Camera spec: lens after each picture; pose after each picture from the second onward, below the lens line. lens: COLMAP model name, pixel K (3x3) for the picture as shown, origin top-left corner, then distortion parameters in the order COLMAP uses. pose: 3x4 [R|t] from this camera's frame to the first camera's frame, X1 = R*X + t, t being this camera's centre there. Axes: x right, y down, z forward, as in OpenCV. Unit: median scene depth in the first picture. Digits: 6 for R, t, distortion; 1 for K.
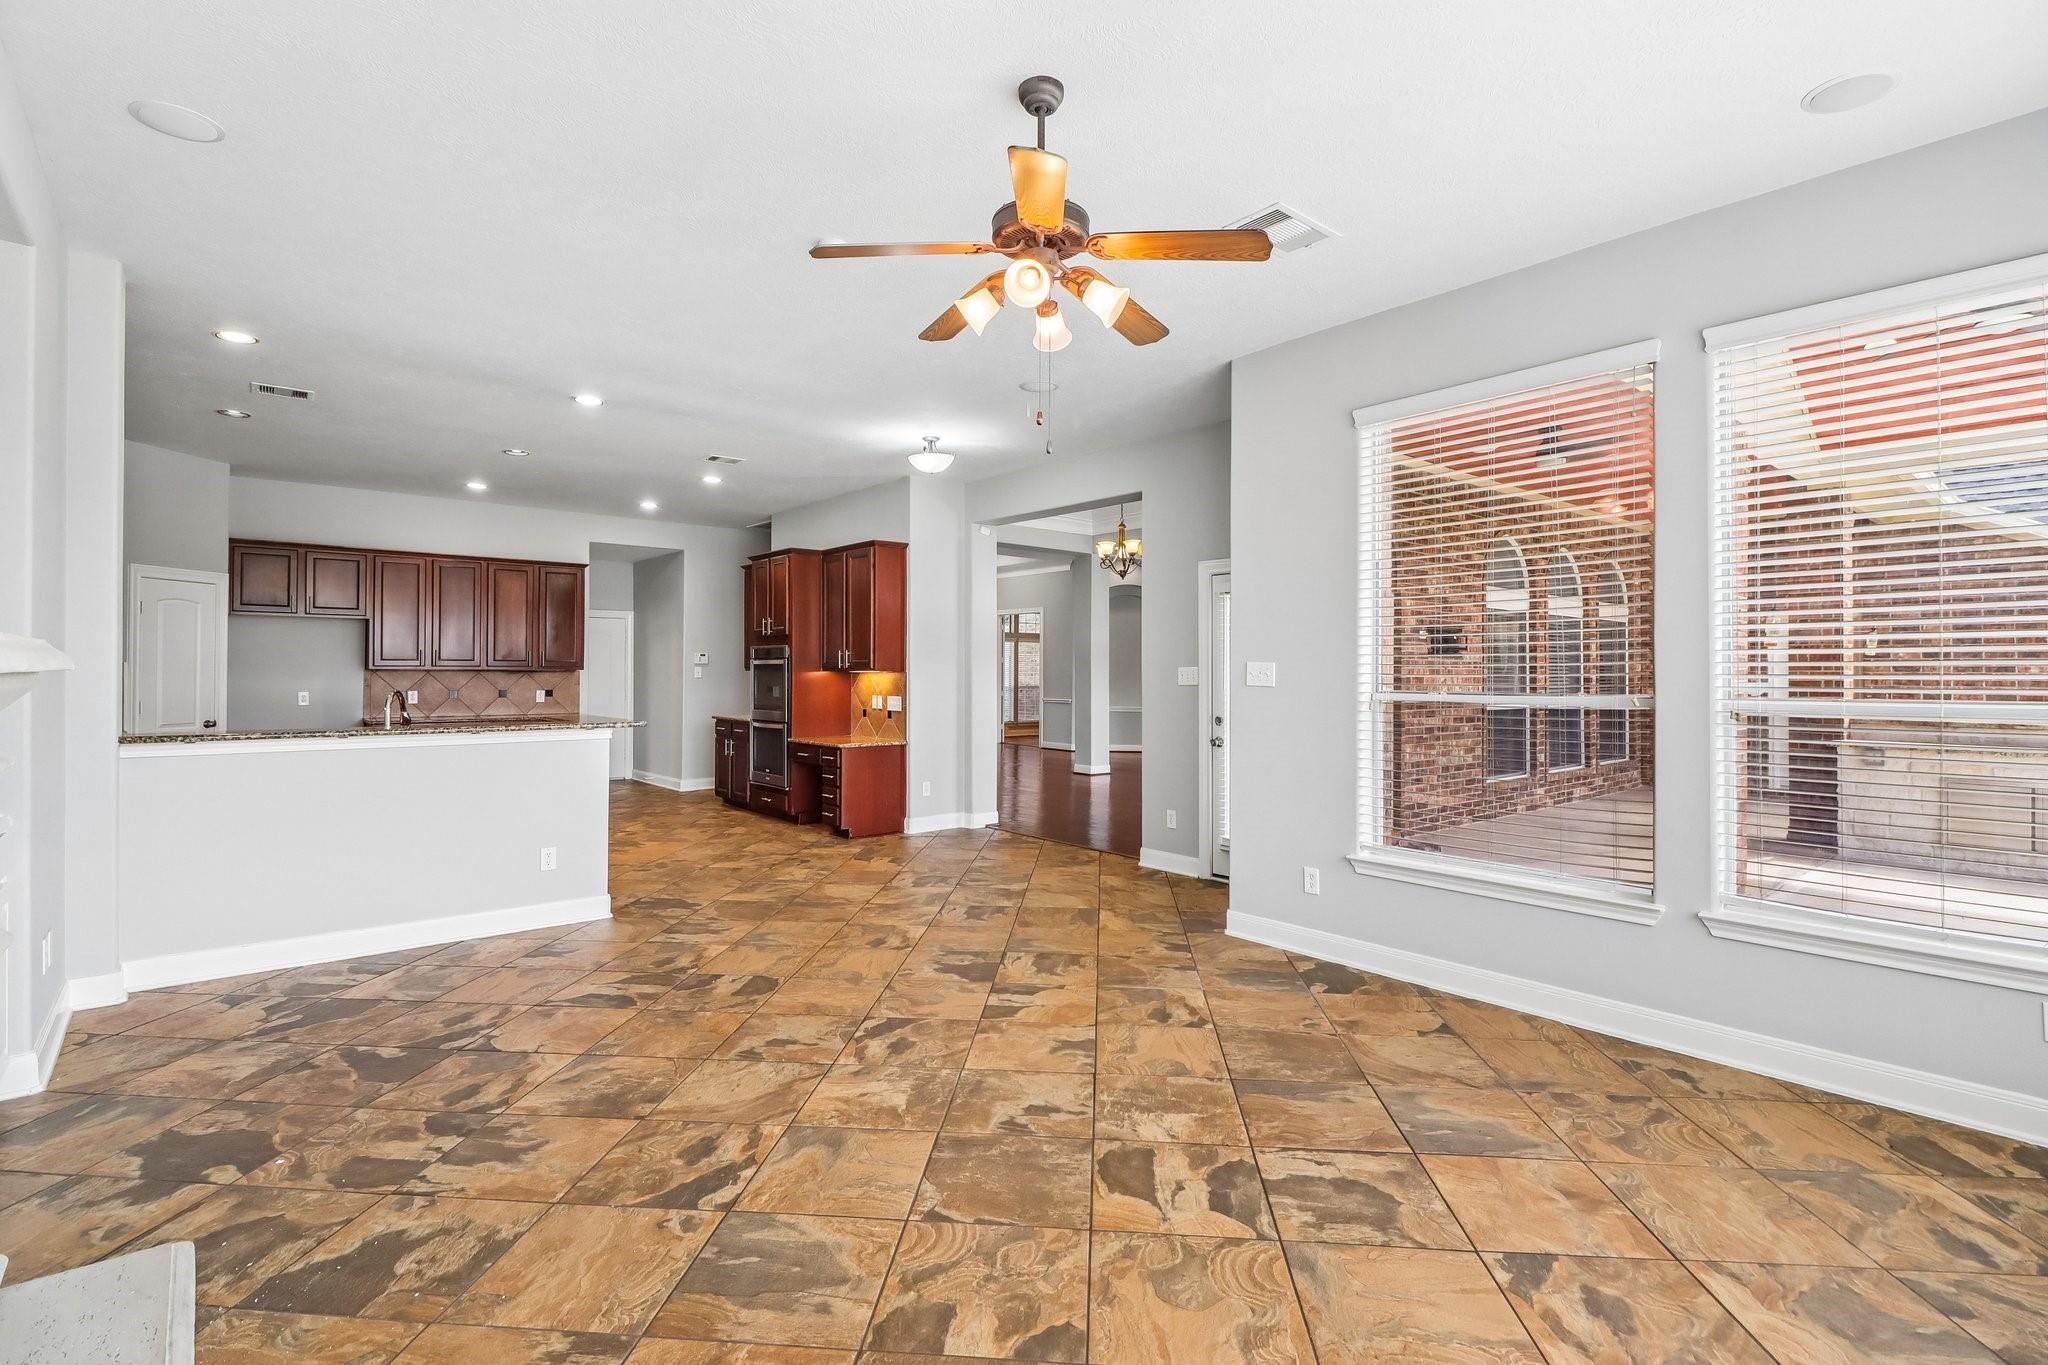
lens RADIAL K [[951.9, 0, 1023.9], [0, 951.9, 663.9], [0, 0, 1]] dist [0.004274, -0.001088]
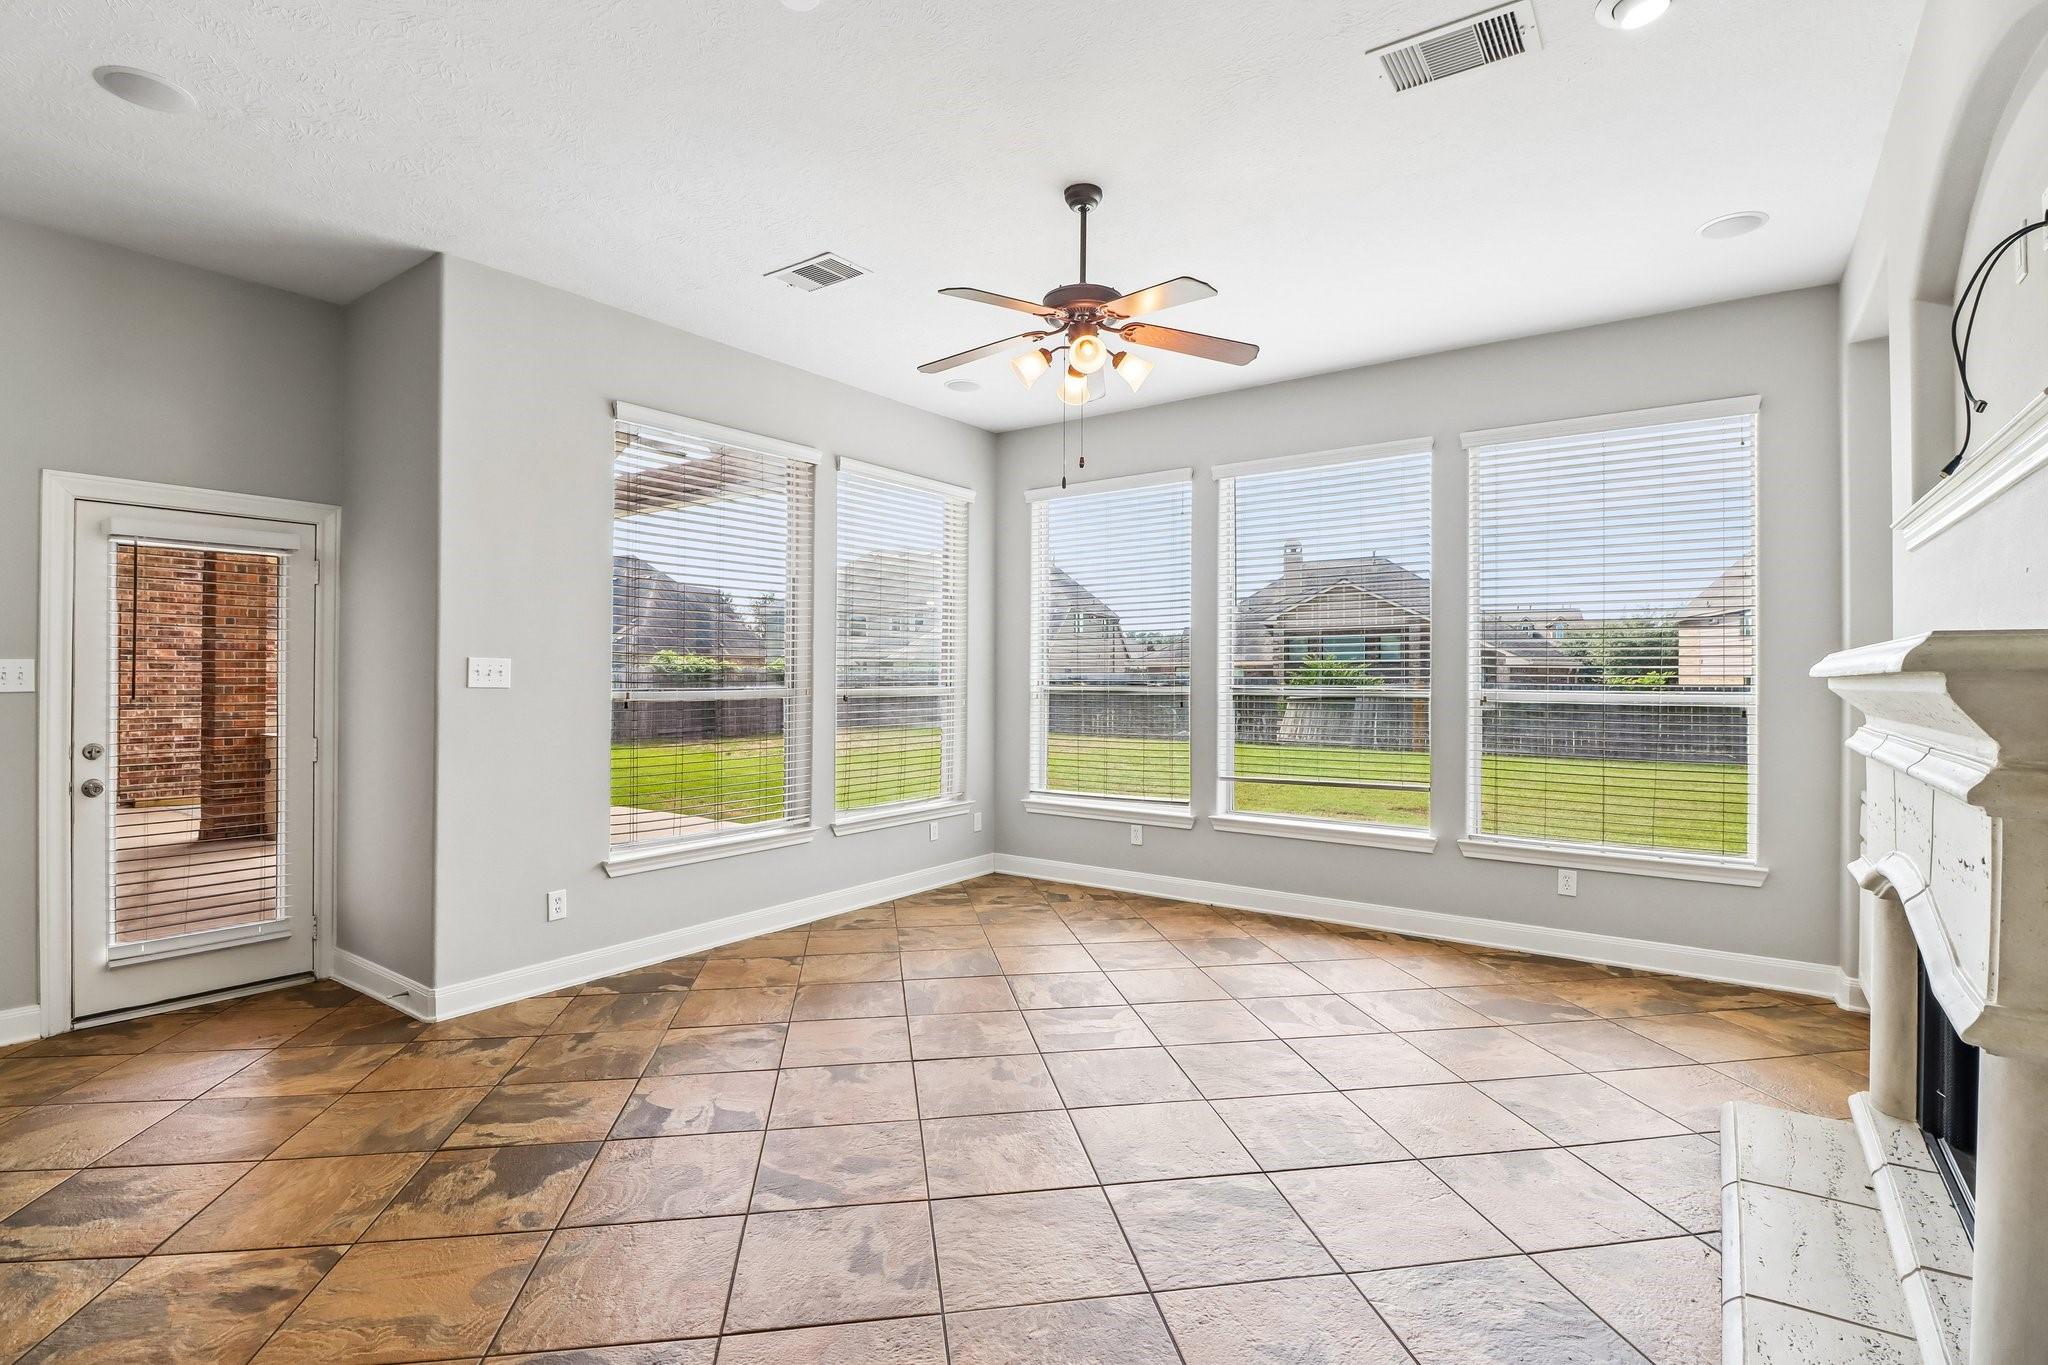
lens RADIAL K [[965.4, 0, 1024.0], [0, 965.4, 682.5], [0, 0, 1]] dist [-0.000181, -0.017875]
pose [[-0.246096, -0.010107, 0.969193, -0.791363], [-0.012757, 0.999893, 0.007188, 0.008916], [-0.969161, -0.010595, -0.246199, 0.937755]]
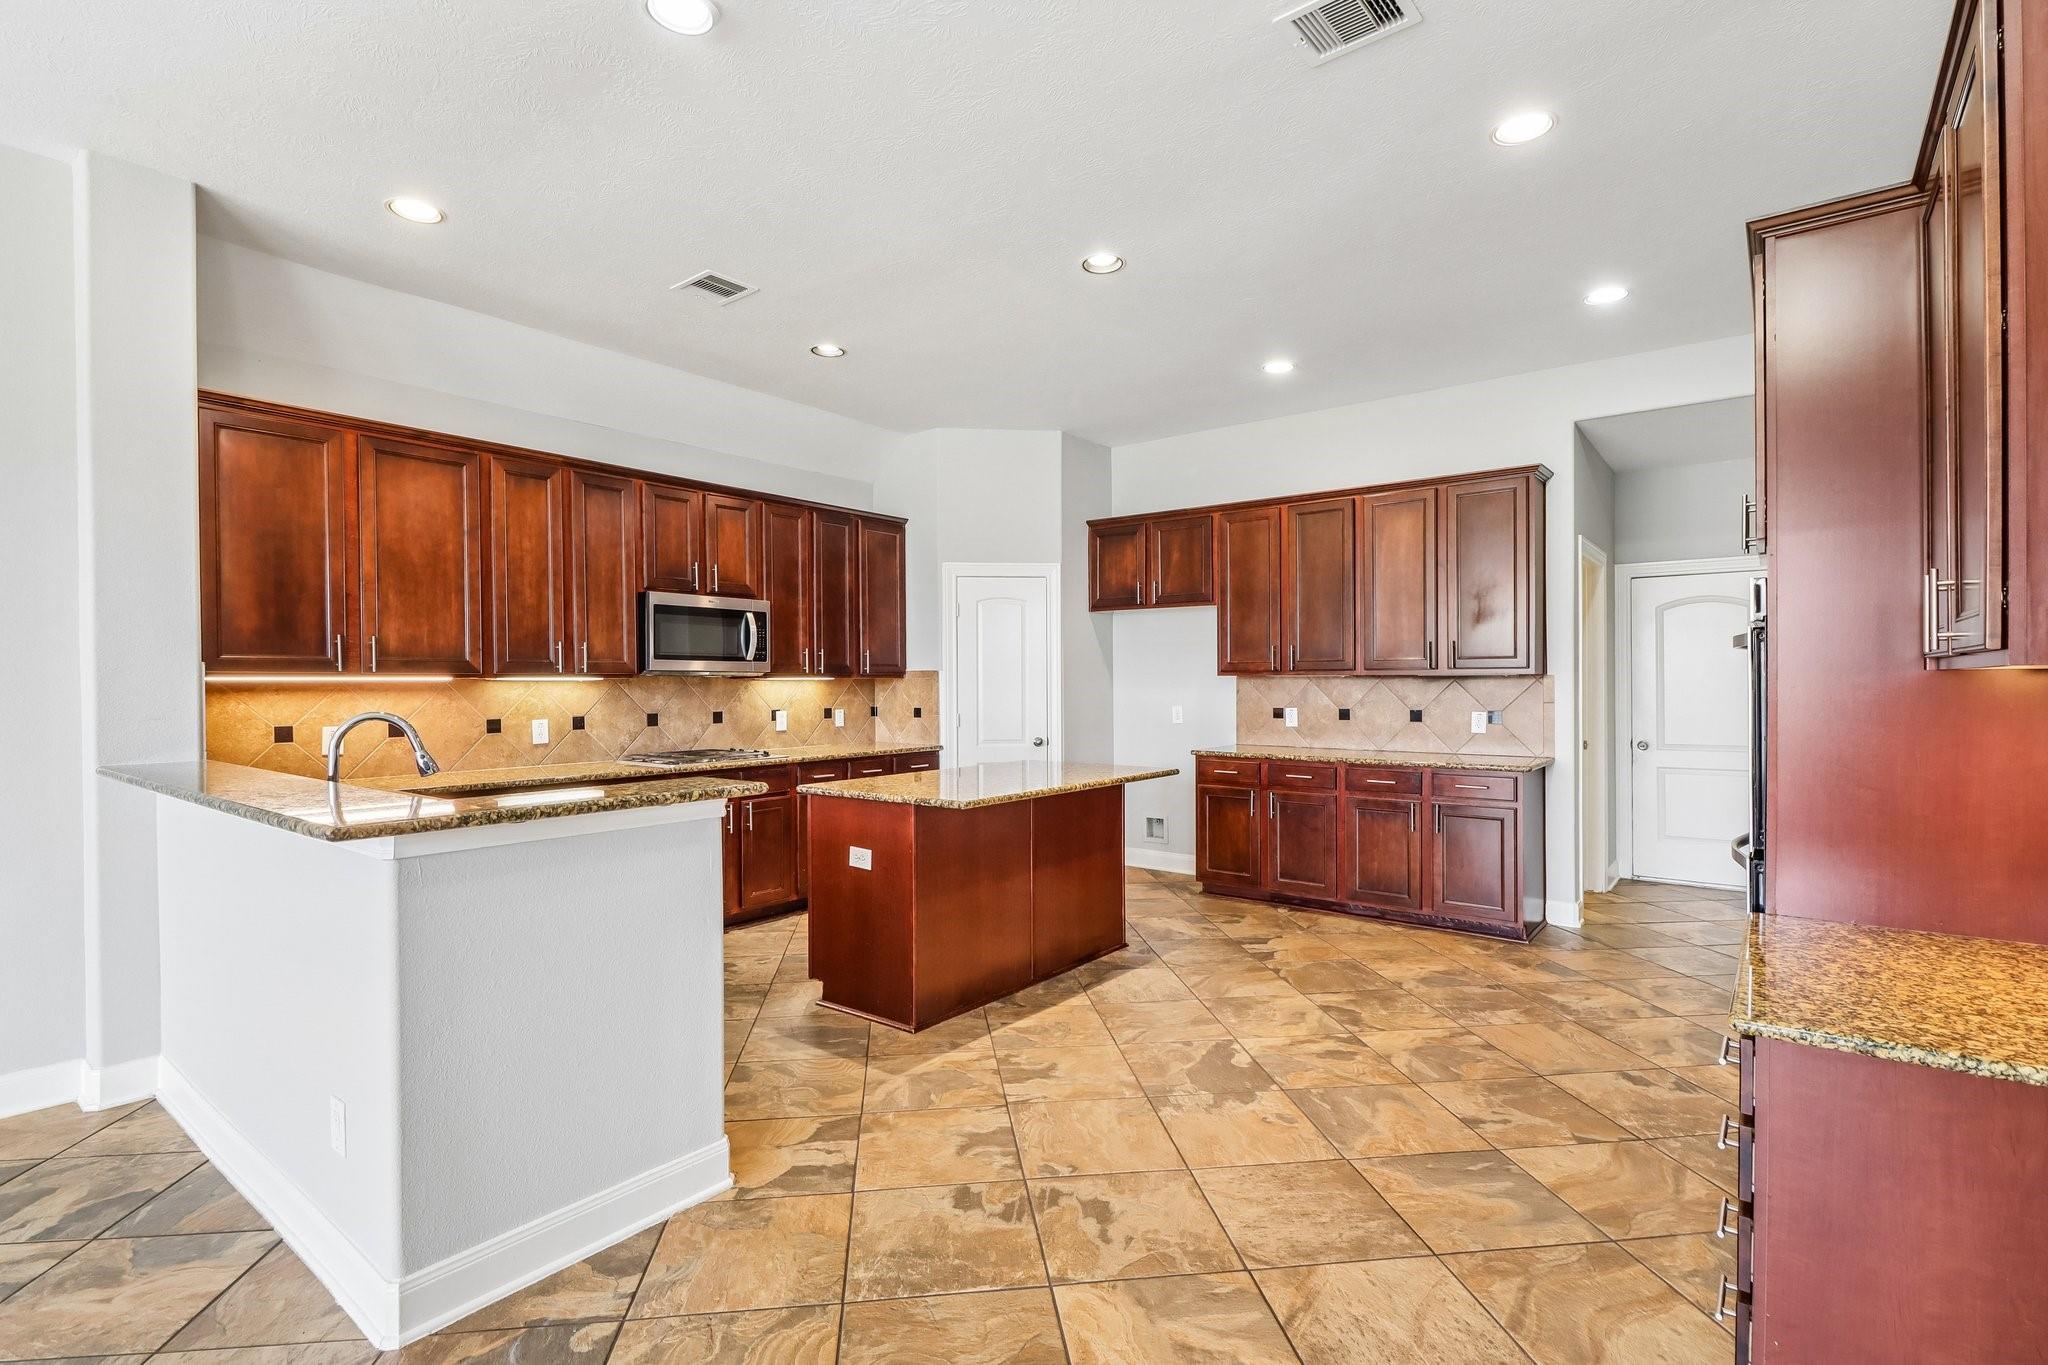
lens RADIAL K [[965.6, 0, 1023.1], [0, 965.6, 692.5], [0, 0, 1]] dist [0.022113, -0.019552]
pose [[0.204152, 0.008124, -0.978905, -0.027430], [0.012879, 0.999857, 0.010983, 0.017348], [0.978854, -0.014849, 0.204018, 1.553807]]
